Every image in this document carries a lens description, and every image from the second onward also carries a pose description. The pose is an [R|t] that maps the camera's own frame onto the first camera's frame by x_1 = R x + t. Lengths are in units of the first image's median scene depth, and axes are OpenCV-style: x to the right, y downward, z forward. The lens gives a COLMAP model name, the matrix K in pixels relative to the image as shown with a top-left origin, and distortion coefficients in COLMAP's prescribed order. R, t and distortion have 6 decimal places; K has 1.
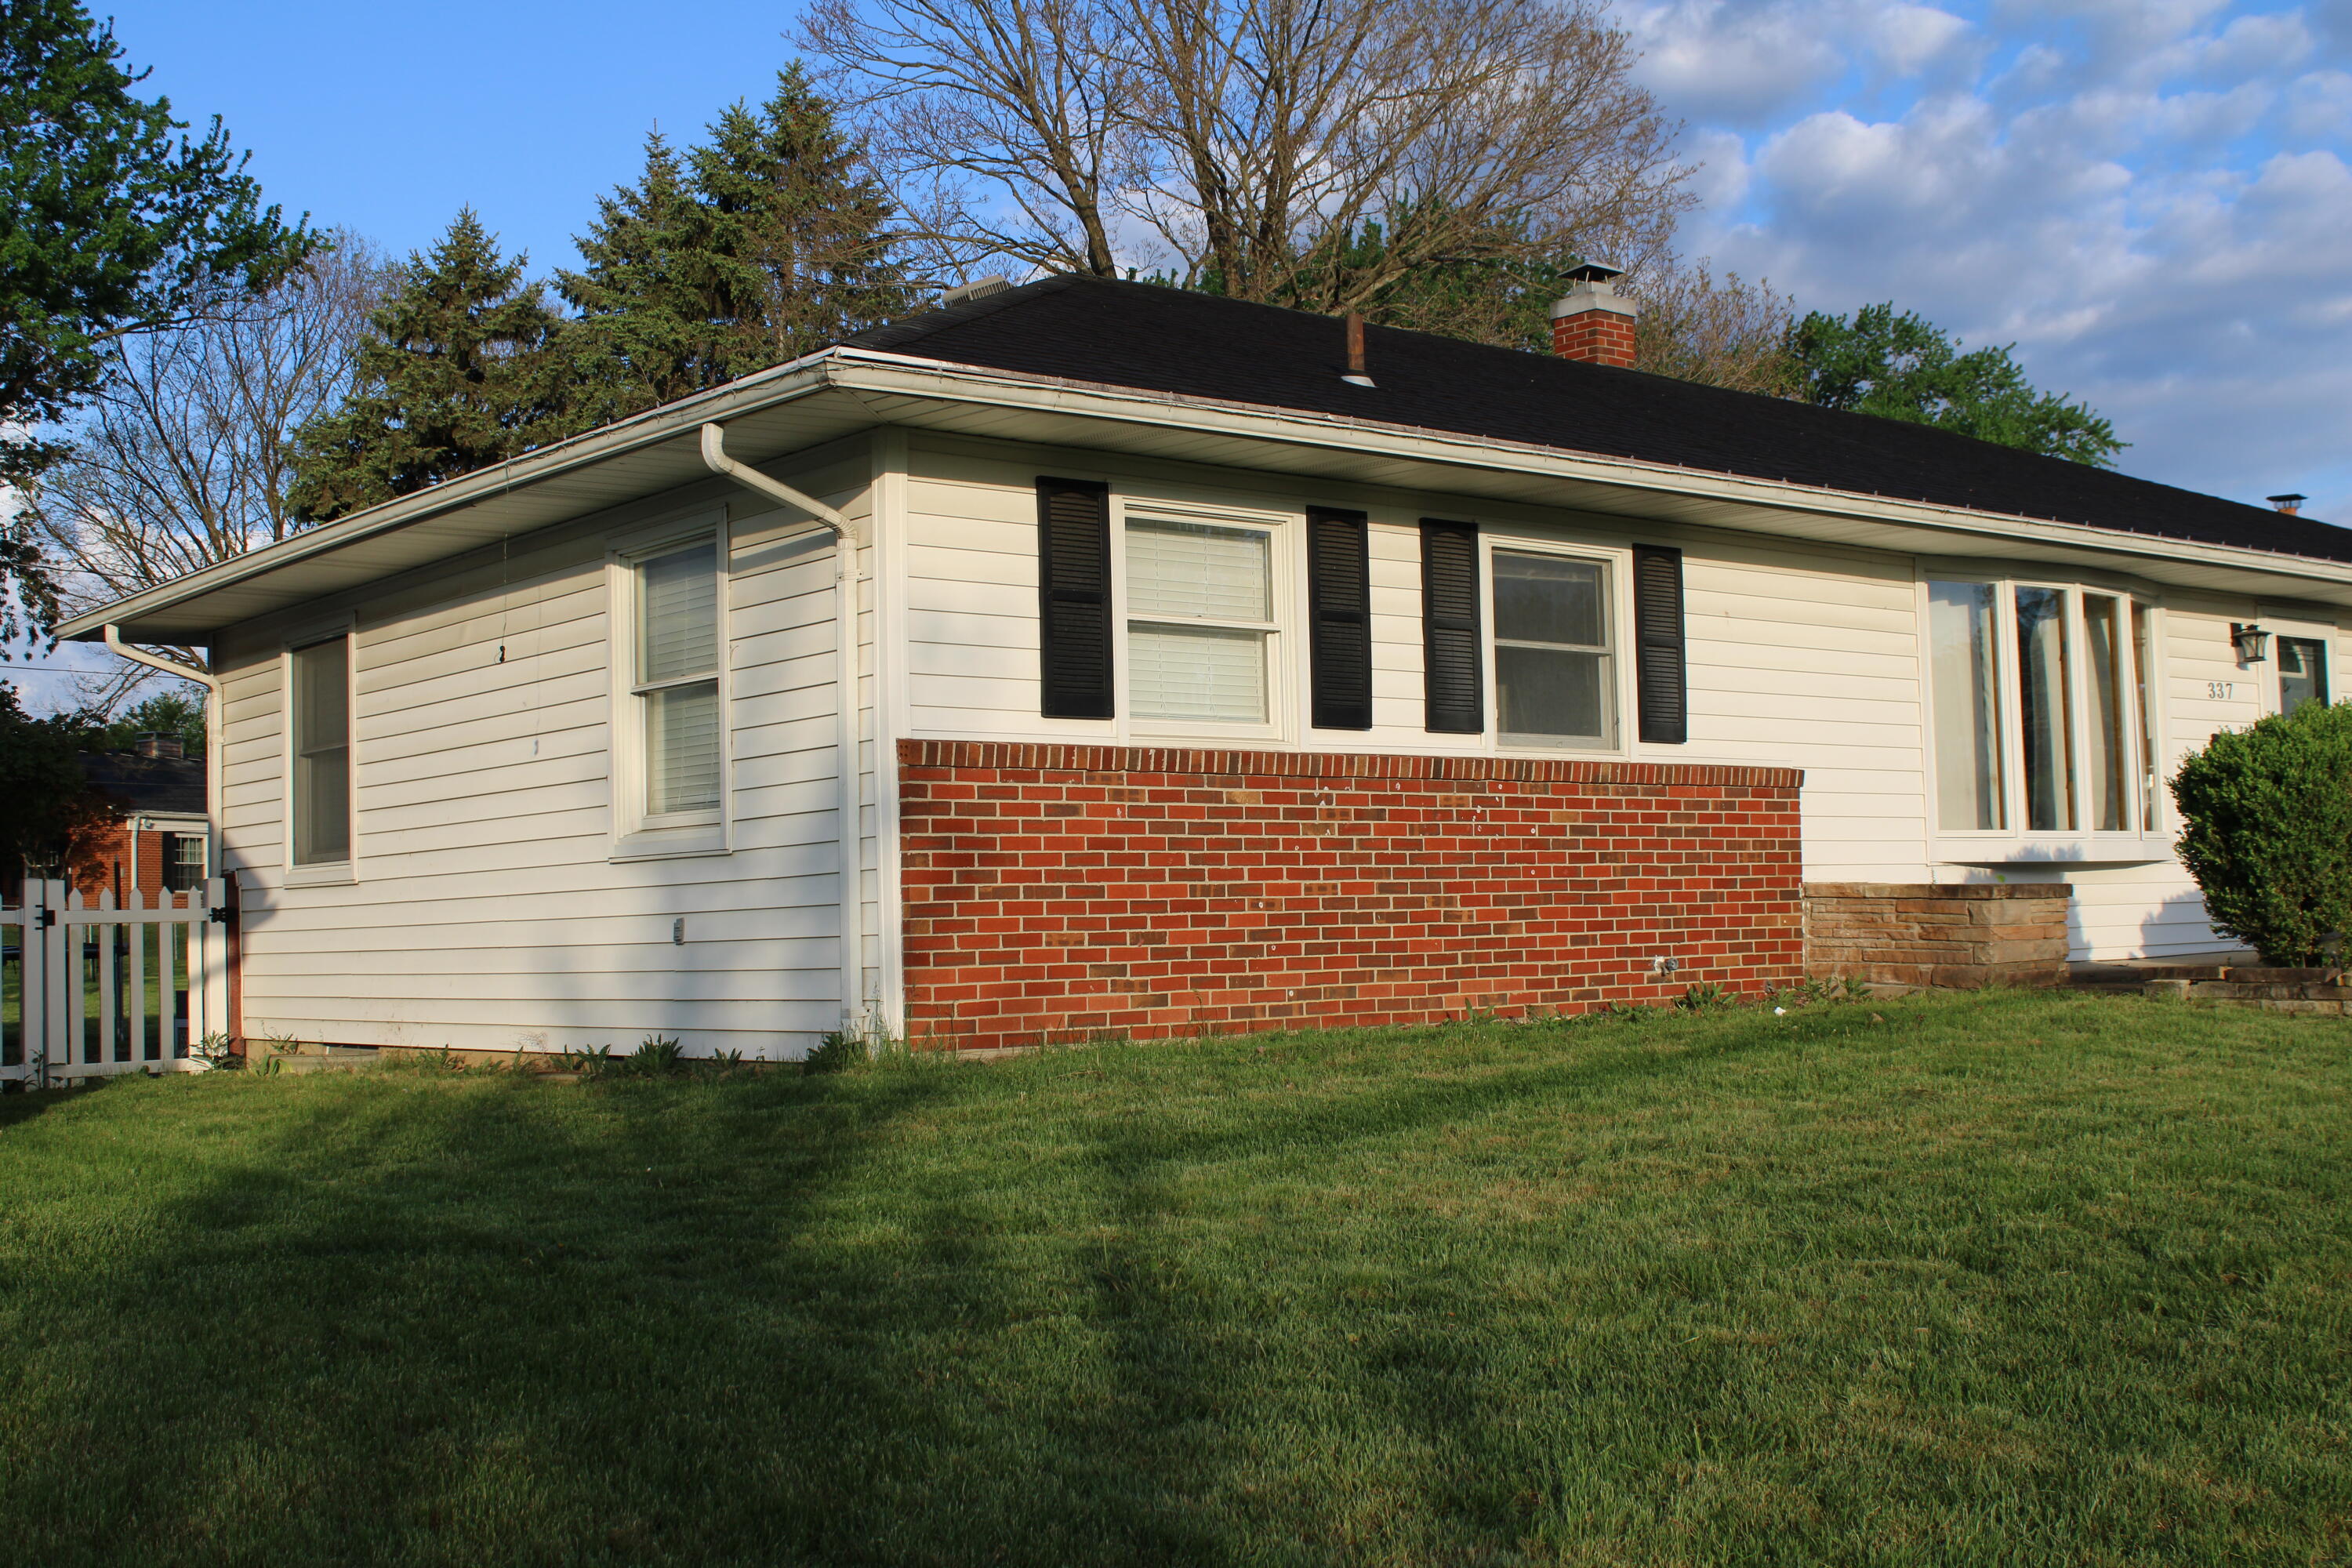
lens RADIAL K [[2645.6, 0, 1176.0], [0, 2645.6, 784.0], [0, 0, 1]] dist [-0.081992, 0.037531]
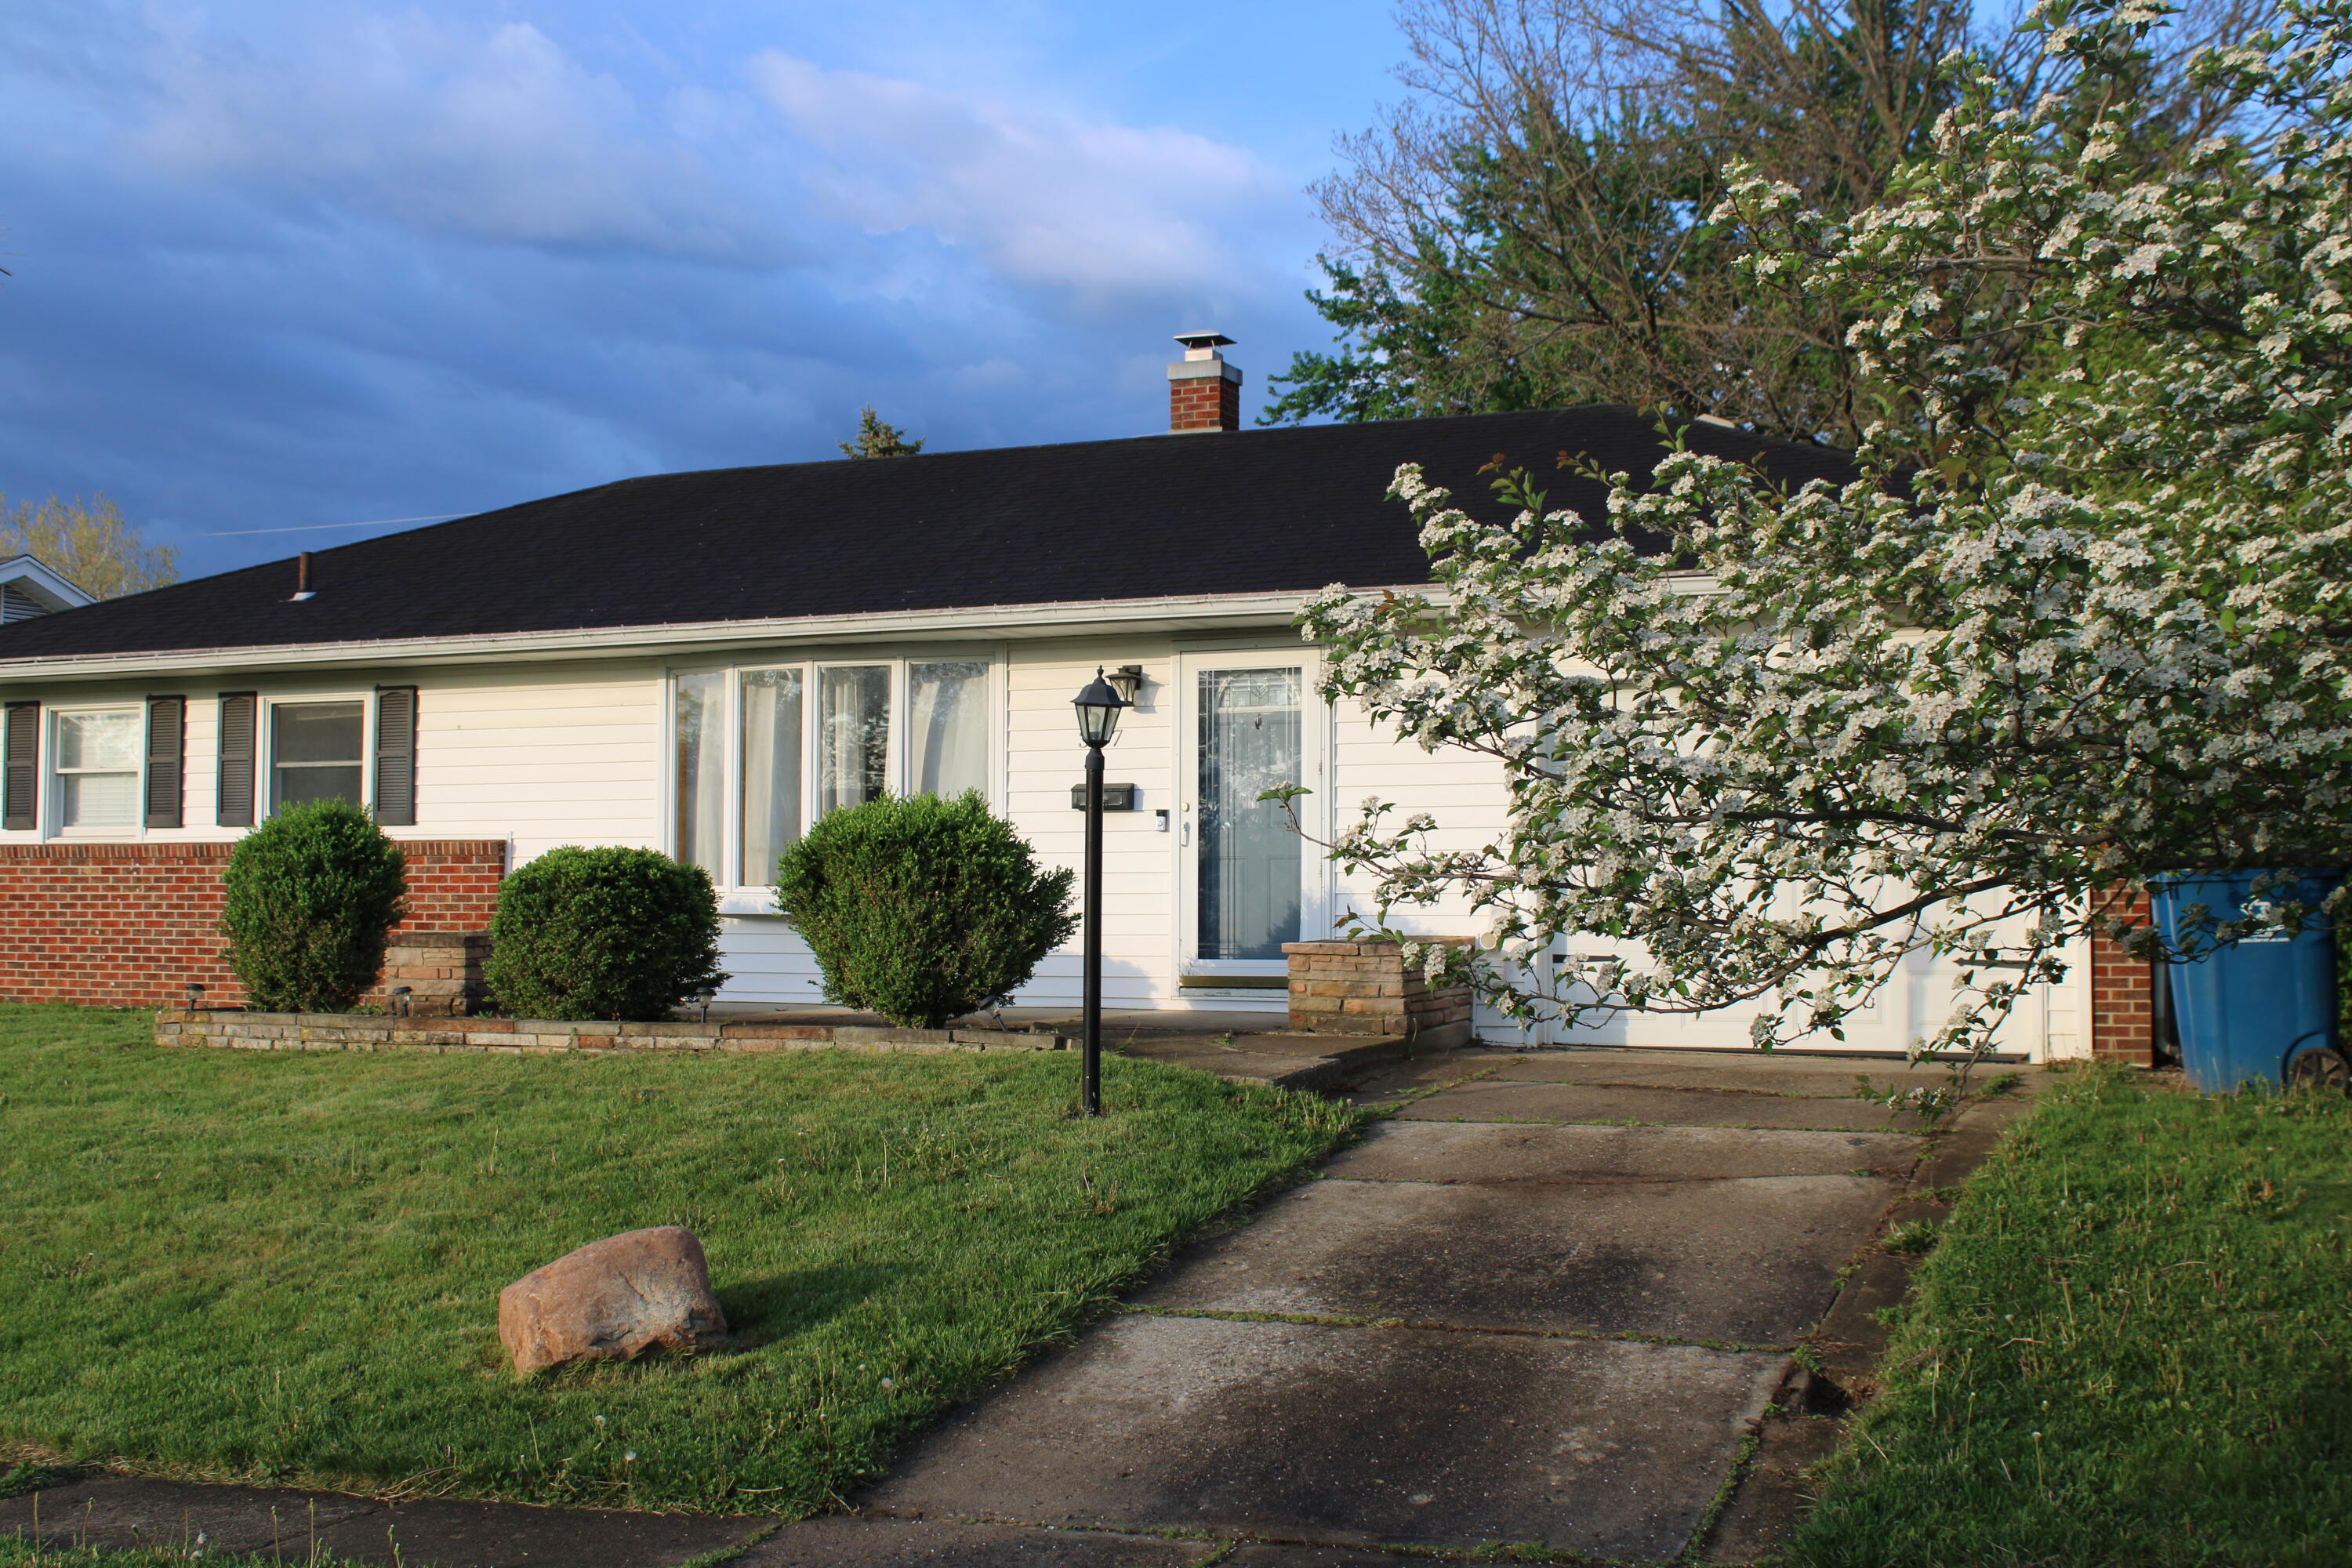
lens RADIAL K [[2685.5, 0, 1176.0], [0, 2685.5, 784.0], [0, 0, 1]] dist [-0.084359, 0.001007]
pose [[0.455403, -0.014415, -0.890169, 1.432428], [0.037844, 0.999279, 0.003179, -0.023013], [0.889481, -0.035135, 0.455620, 0.628643]]
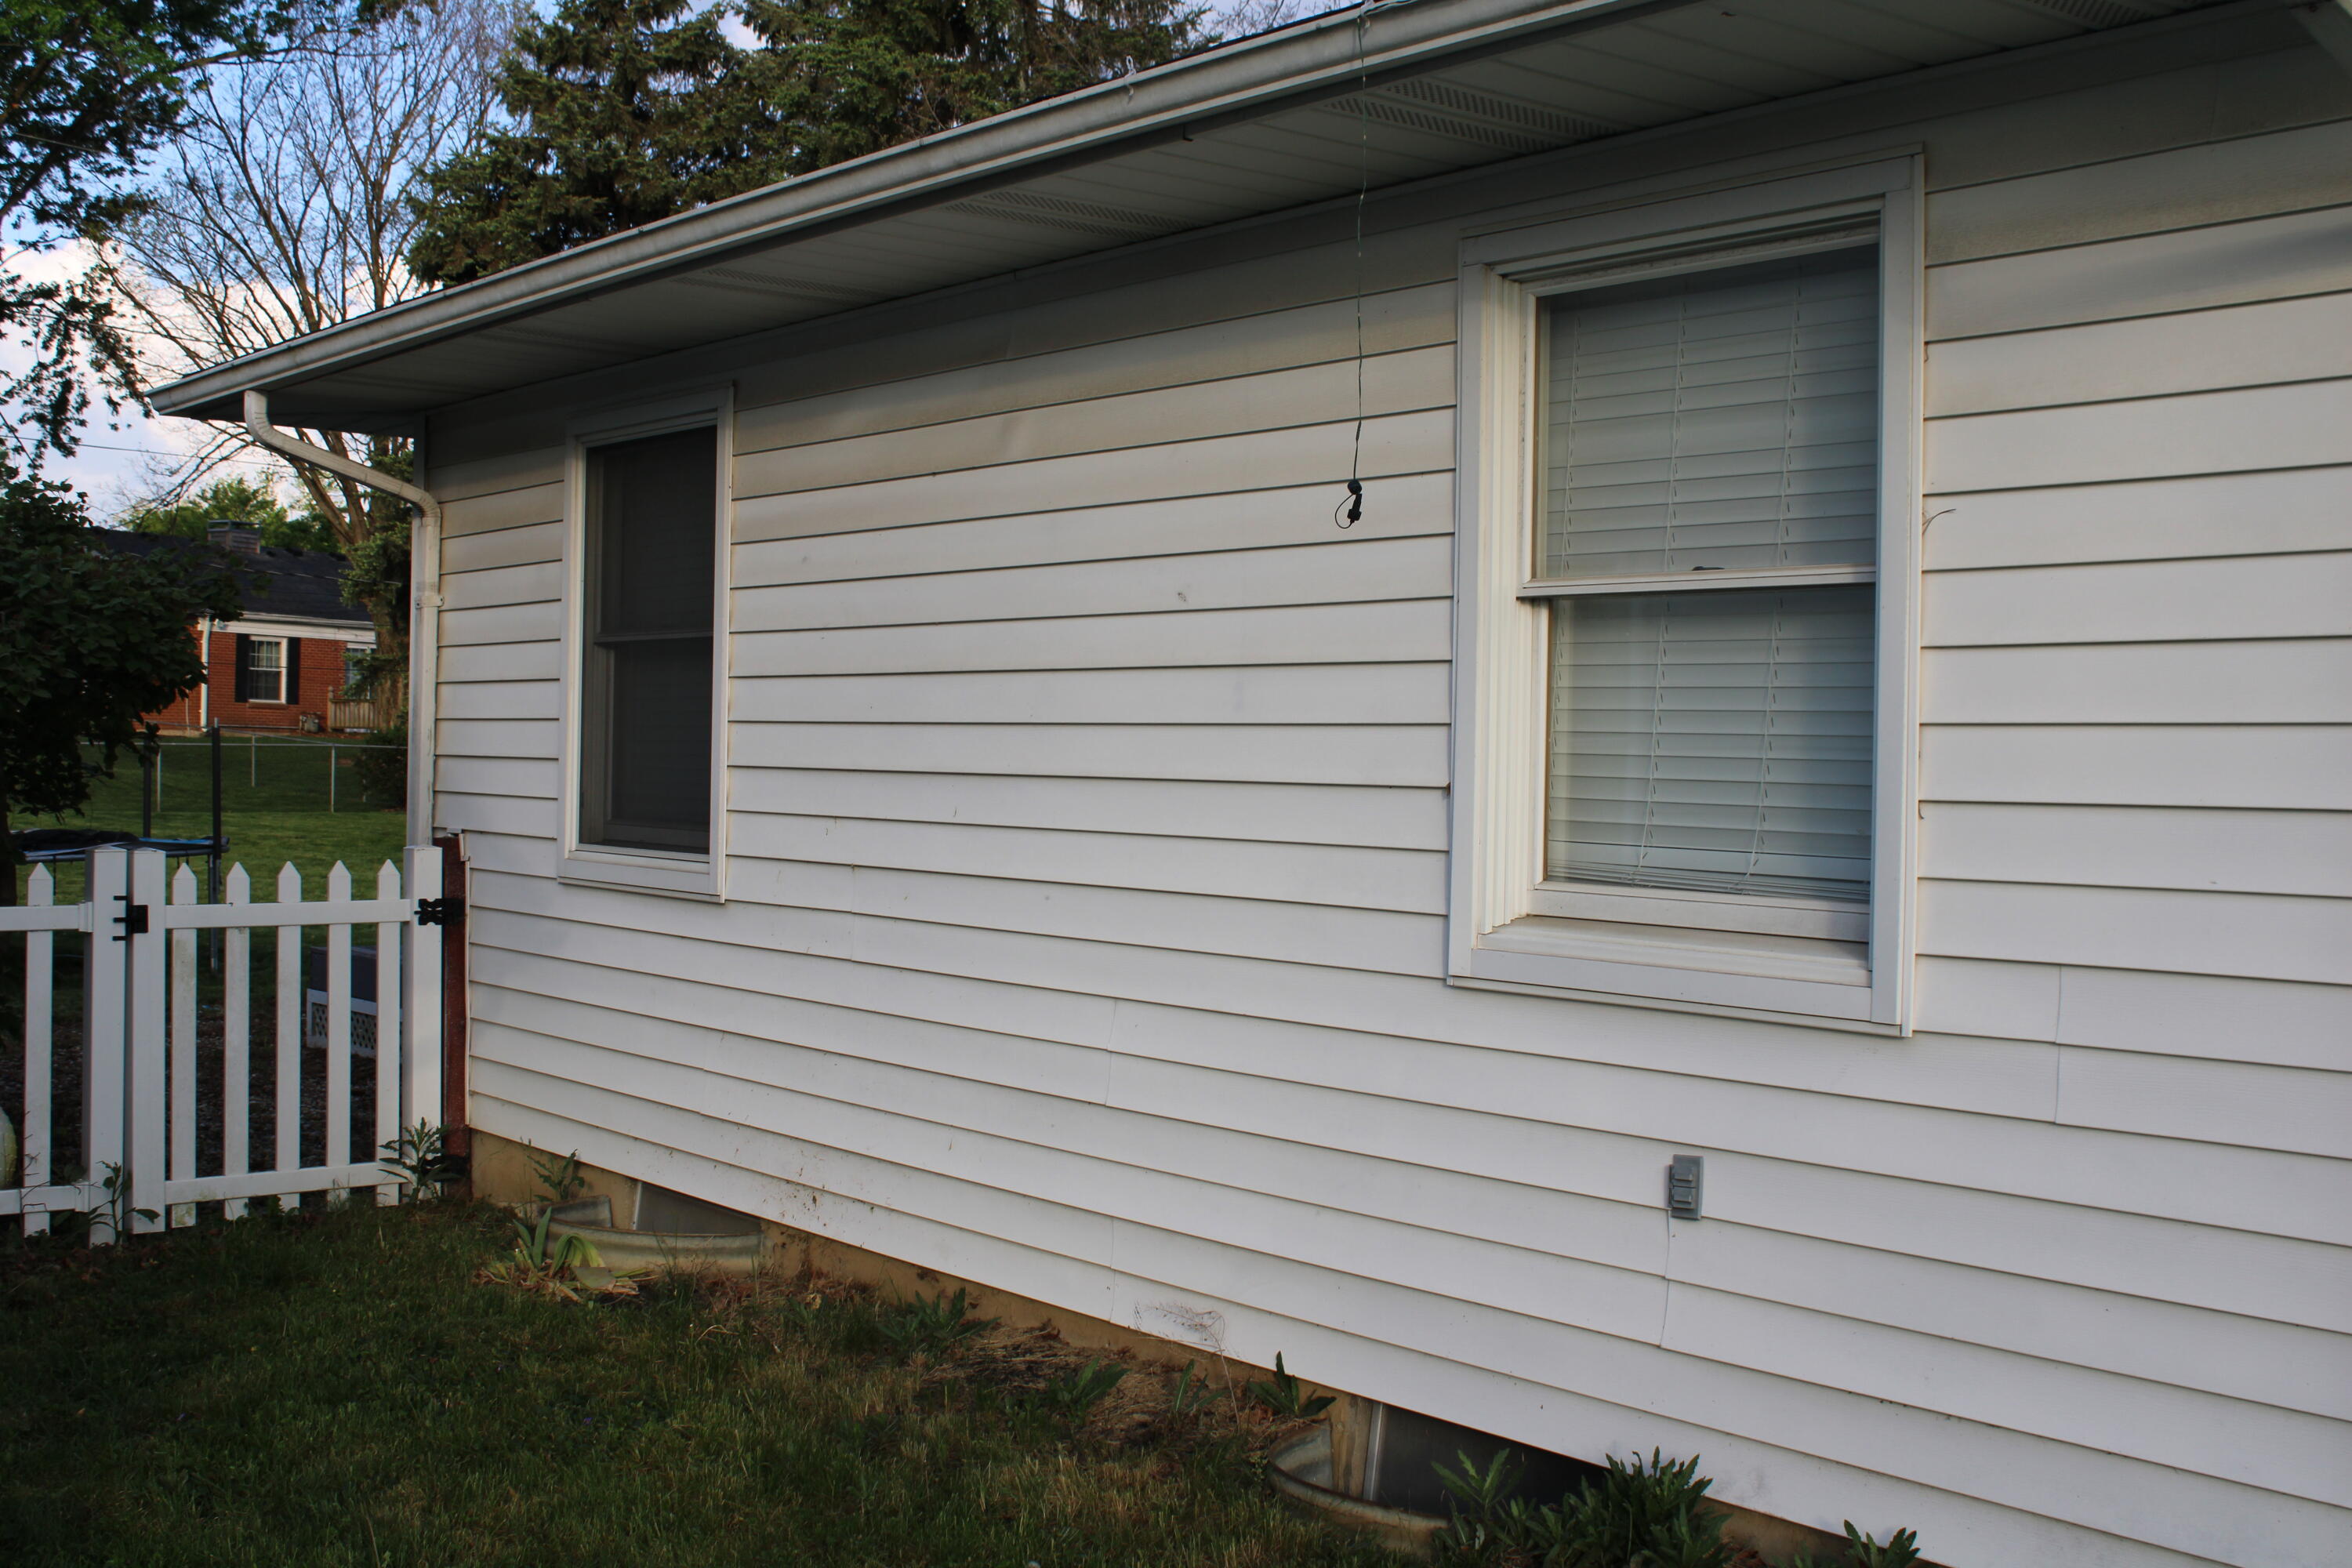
lens RADIAL K [[2685.5, 0, 1176.0], [0, 2685.5, 784.0], [0, 0, 1]] dist [-0.084359, 0.001007]
pose [[0.998587, 0.048434, -0.021846, -0.200255], [-0.046904, 0.996728, 0.065830, -0.024413], [0.024963, -0.064712, 0.997592, 0.444435]]
